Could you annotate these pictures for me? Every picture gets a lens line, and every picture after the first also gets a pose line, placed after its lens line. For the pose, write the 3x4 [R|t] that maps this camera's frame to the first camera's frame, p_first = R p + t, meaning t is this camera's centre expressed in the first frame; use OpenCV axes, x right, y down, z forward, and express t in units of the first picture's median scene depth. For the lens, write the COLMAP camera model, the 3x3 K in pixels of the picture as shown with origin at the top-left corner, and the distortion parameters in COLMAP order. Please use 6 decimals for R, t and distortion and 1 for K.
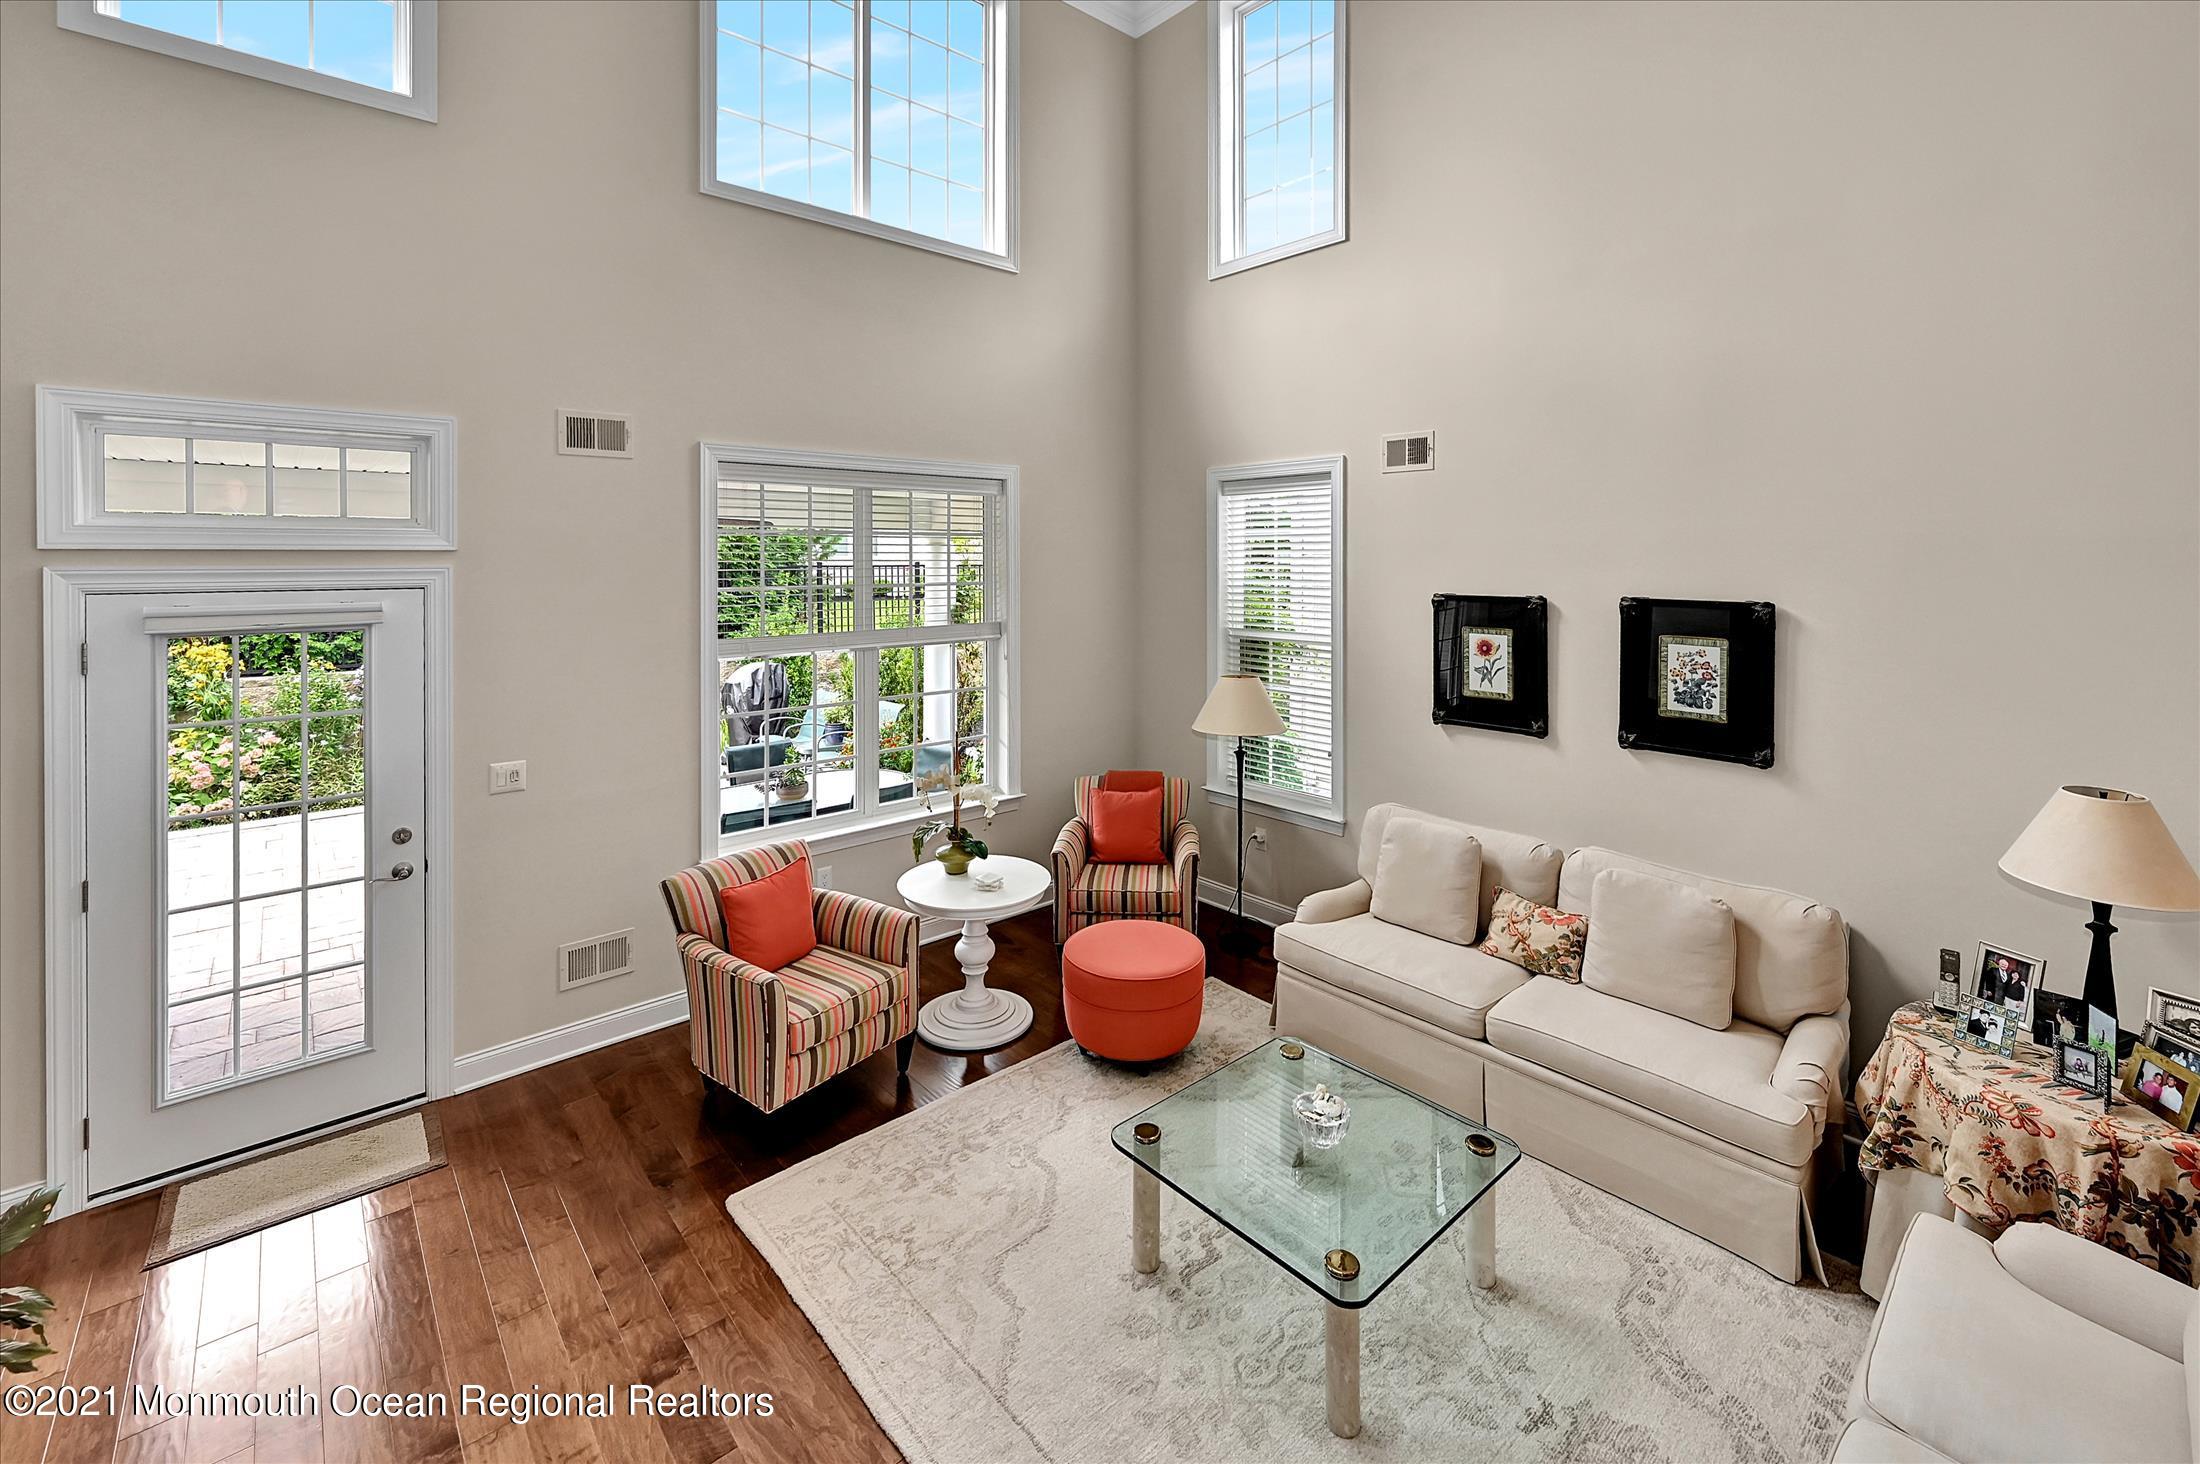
lens RADIAL K [[914.8, 0, 1122.9], [0, 914.8, 571.2], [0, 0, 1]] dist [0.002100, -0.000266]
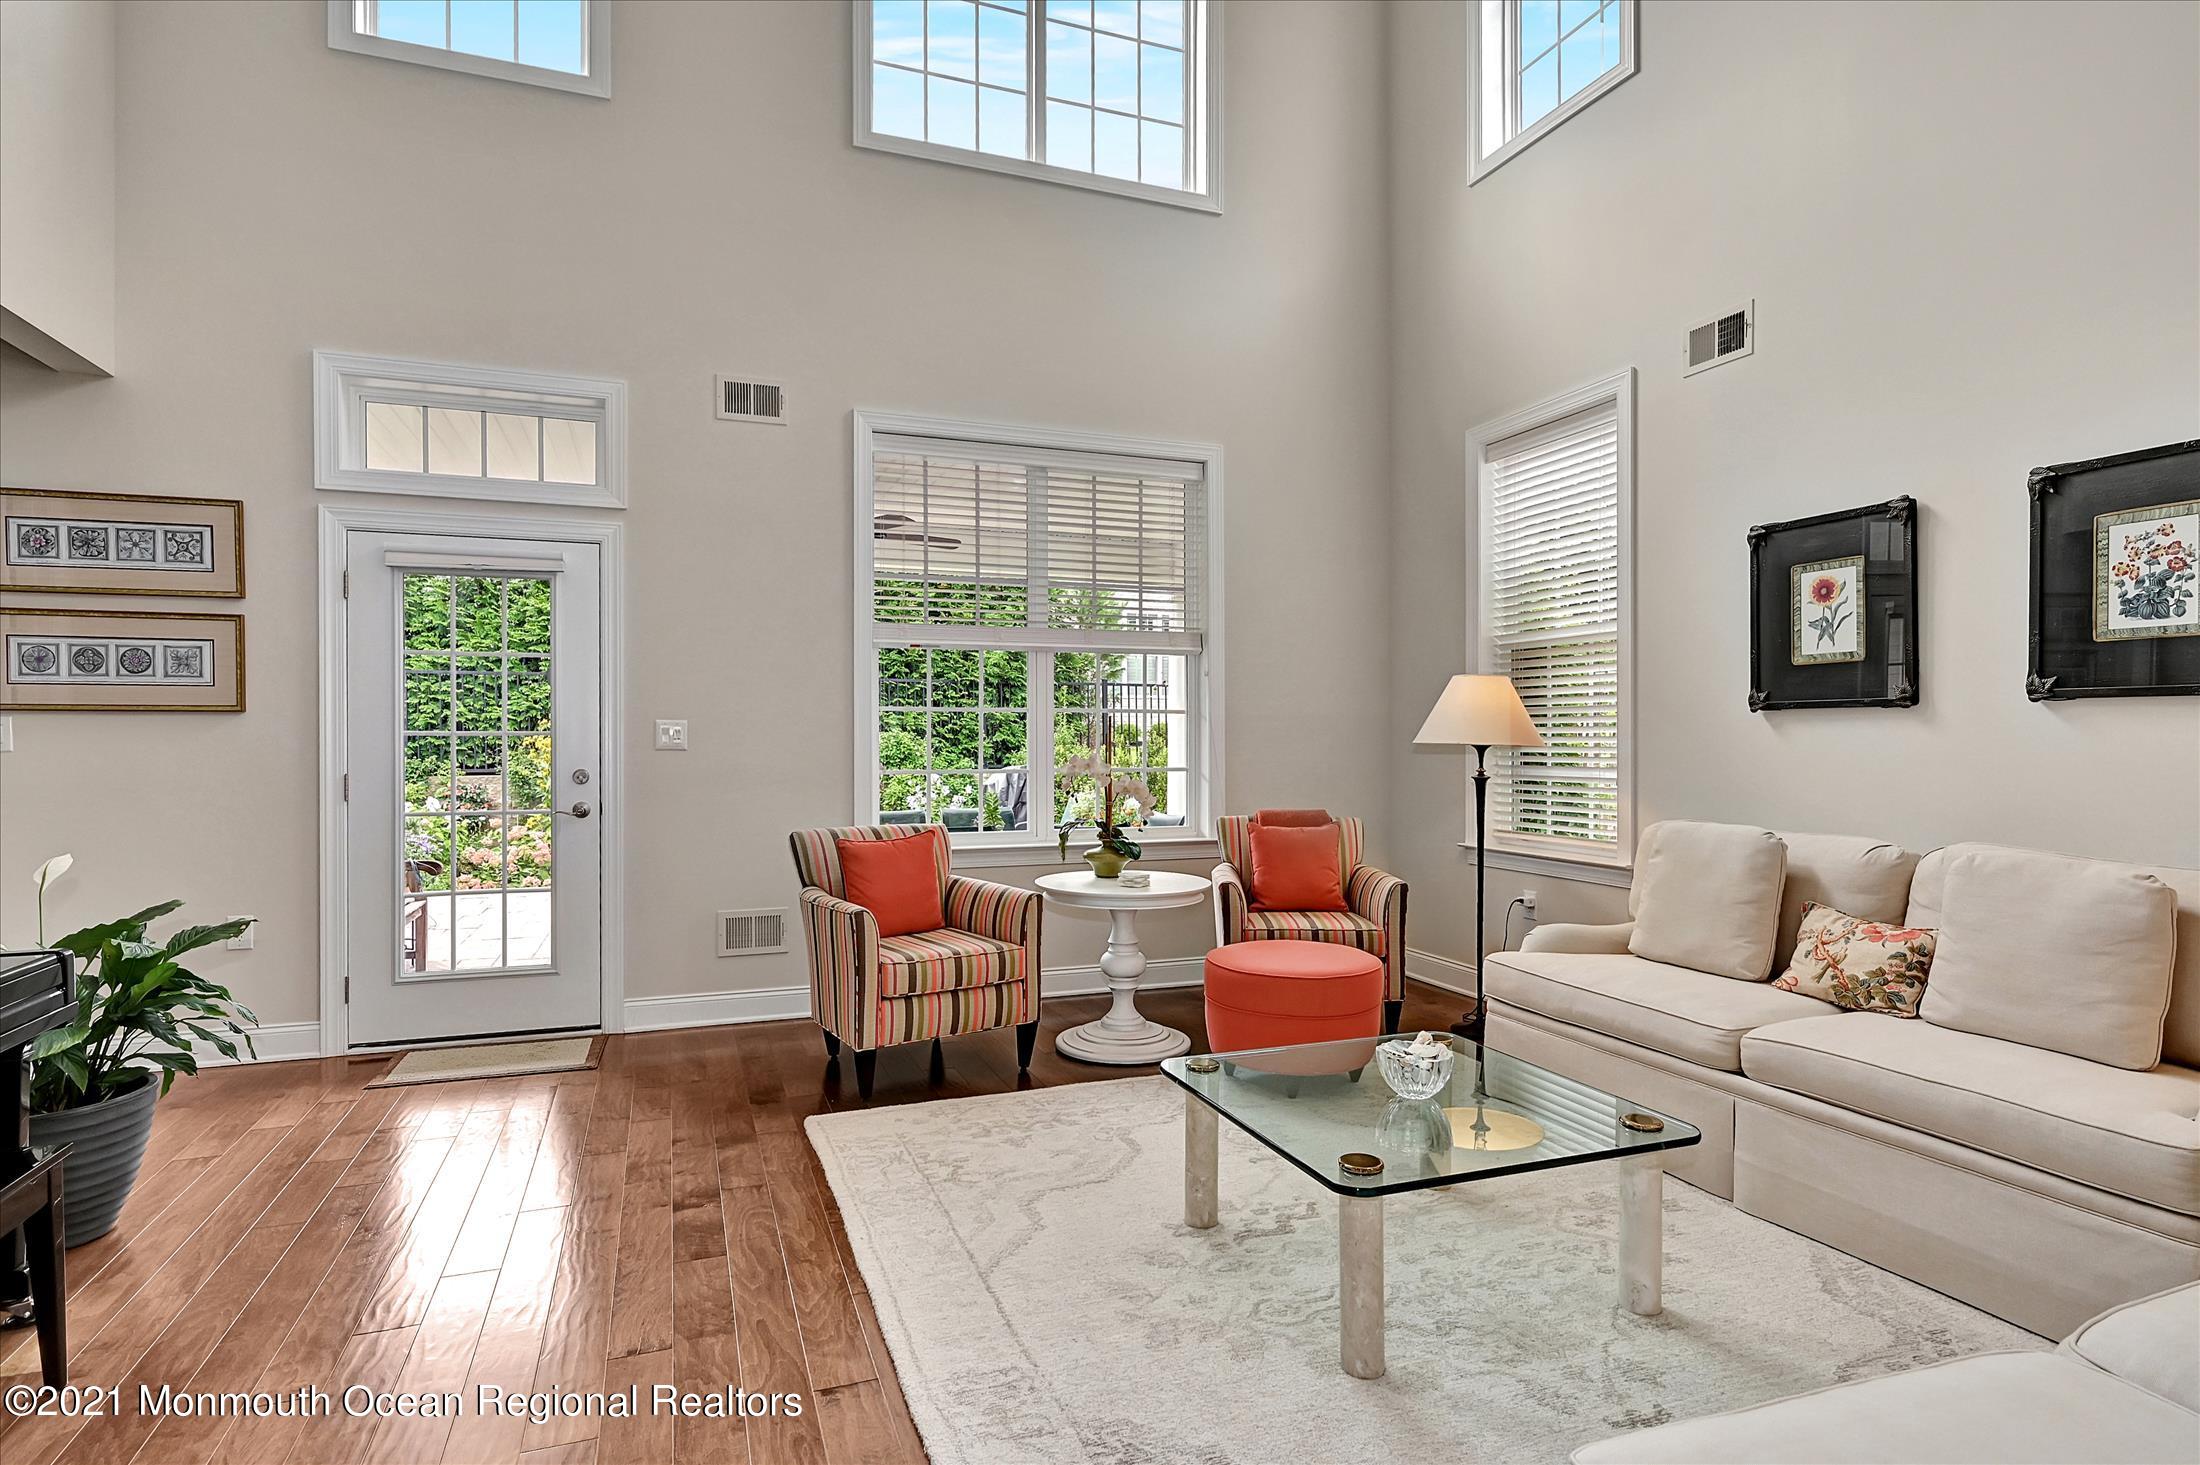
lens RADIAL K [[1113.4, 0, 1099.9], [0, 1113.4, 747.3], [0, 0, 1]] dist [0.000475, 0.000503]
pose [[0.931895, 0.002321, -0.362720, 0.224901], [-0.002432, 0.999997, 0.000150, 0.239706], [0.362719, 0.000743, 0.931898, 0.018200]]
